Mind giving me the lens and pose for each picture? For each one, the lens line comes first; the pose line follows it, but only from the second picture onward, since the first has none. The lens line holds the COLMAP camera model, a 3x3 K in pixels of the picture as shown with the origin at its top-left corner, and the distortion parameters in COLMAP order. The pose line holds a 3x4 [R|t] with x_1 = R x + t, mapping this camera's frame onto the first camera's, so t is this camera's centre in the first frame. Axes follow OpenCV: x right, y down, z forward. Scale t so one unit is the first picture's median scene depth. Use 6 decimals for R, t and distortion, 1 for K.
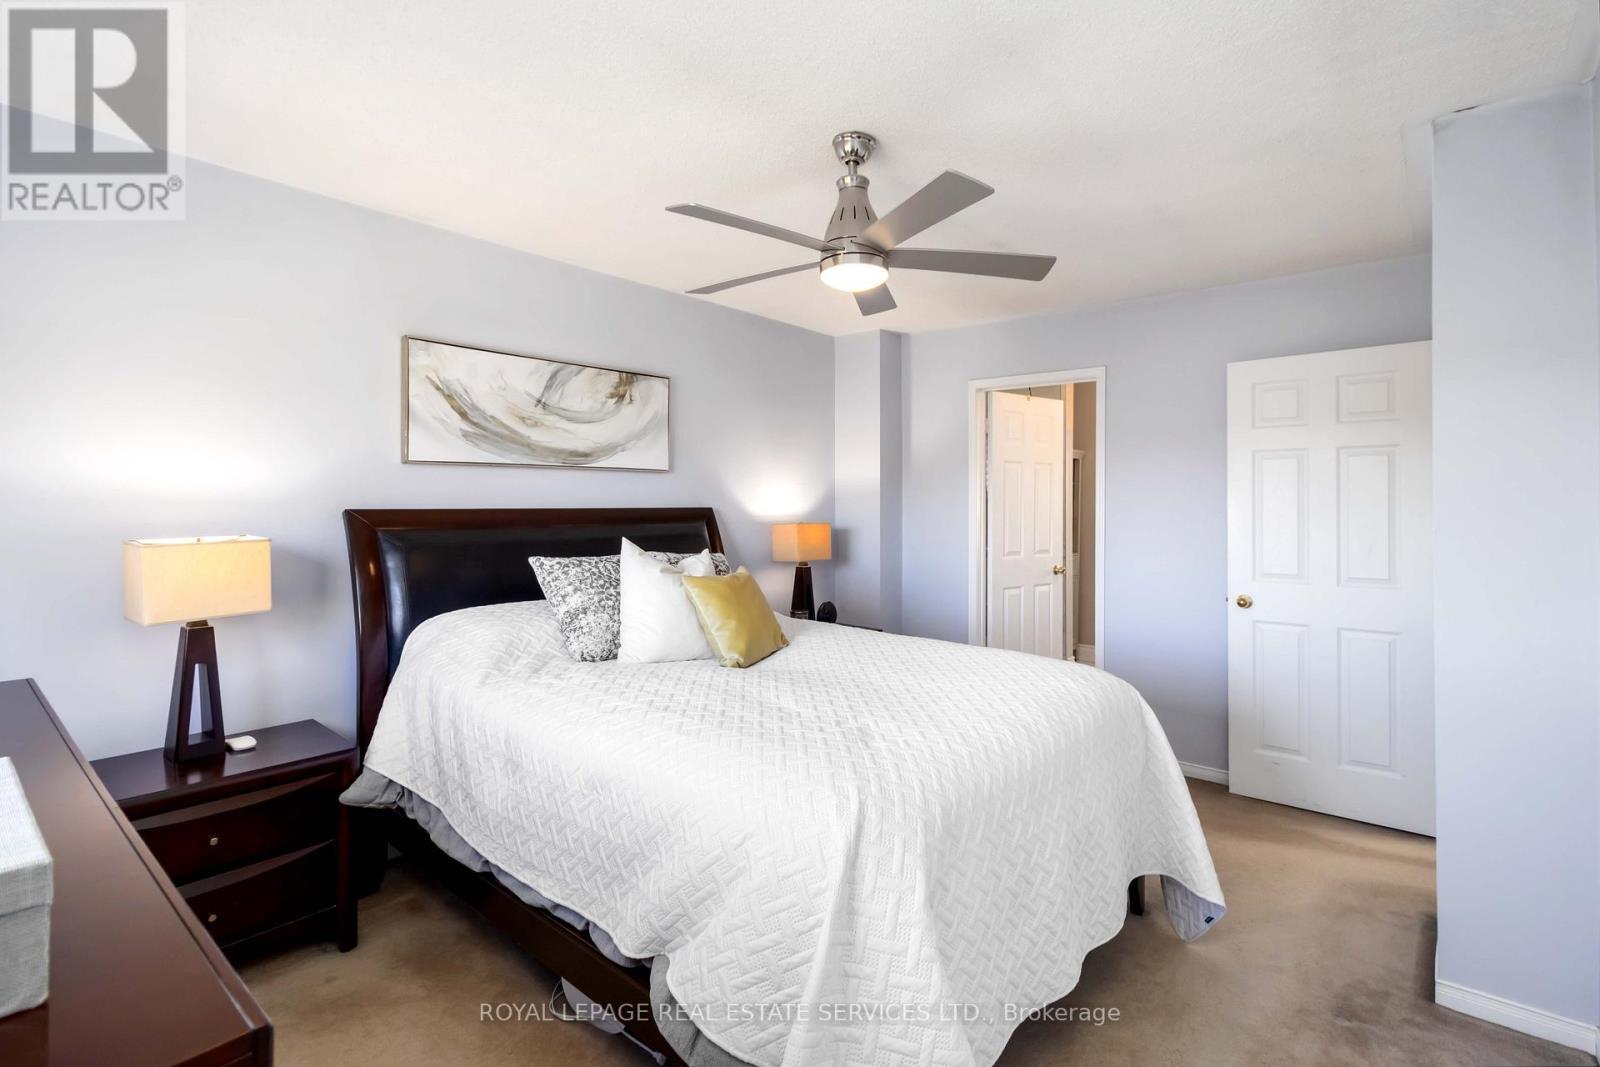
lens RADIAL K [[729.1, 0, 800.1], [0, 729.1, 520.9], [0, 0, 1]] dist [-0.000099, 0.000174]
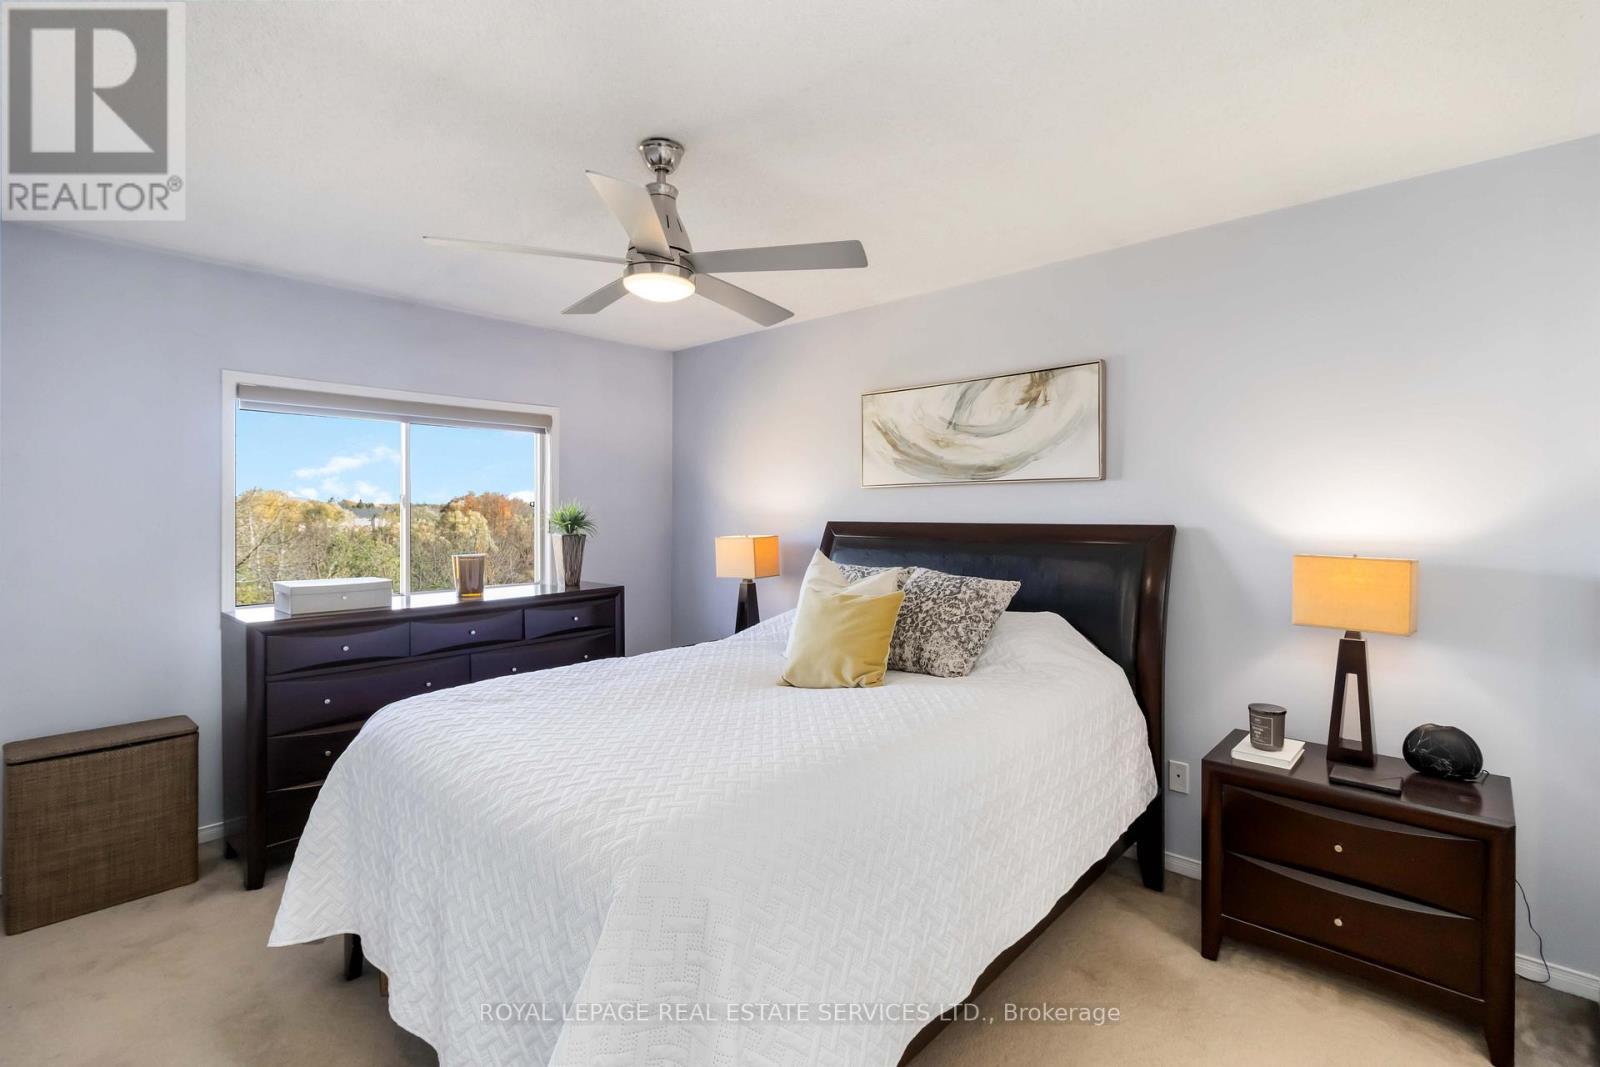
lens RADIAL K [[729.1, 0, 797.3], [0, 729.1, 517.4], [0, 0, 1]] dist [-0.000099, 0.000174]
pose [[-0.014369, 0.004105, -0.999888, 0.698965], [-0.026069, 0.999650, 0.004478, -0.023387], [0.999557, 0.026131, -0.014257, 0.771859]]
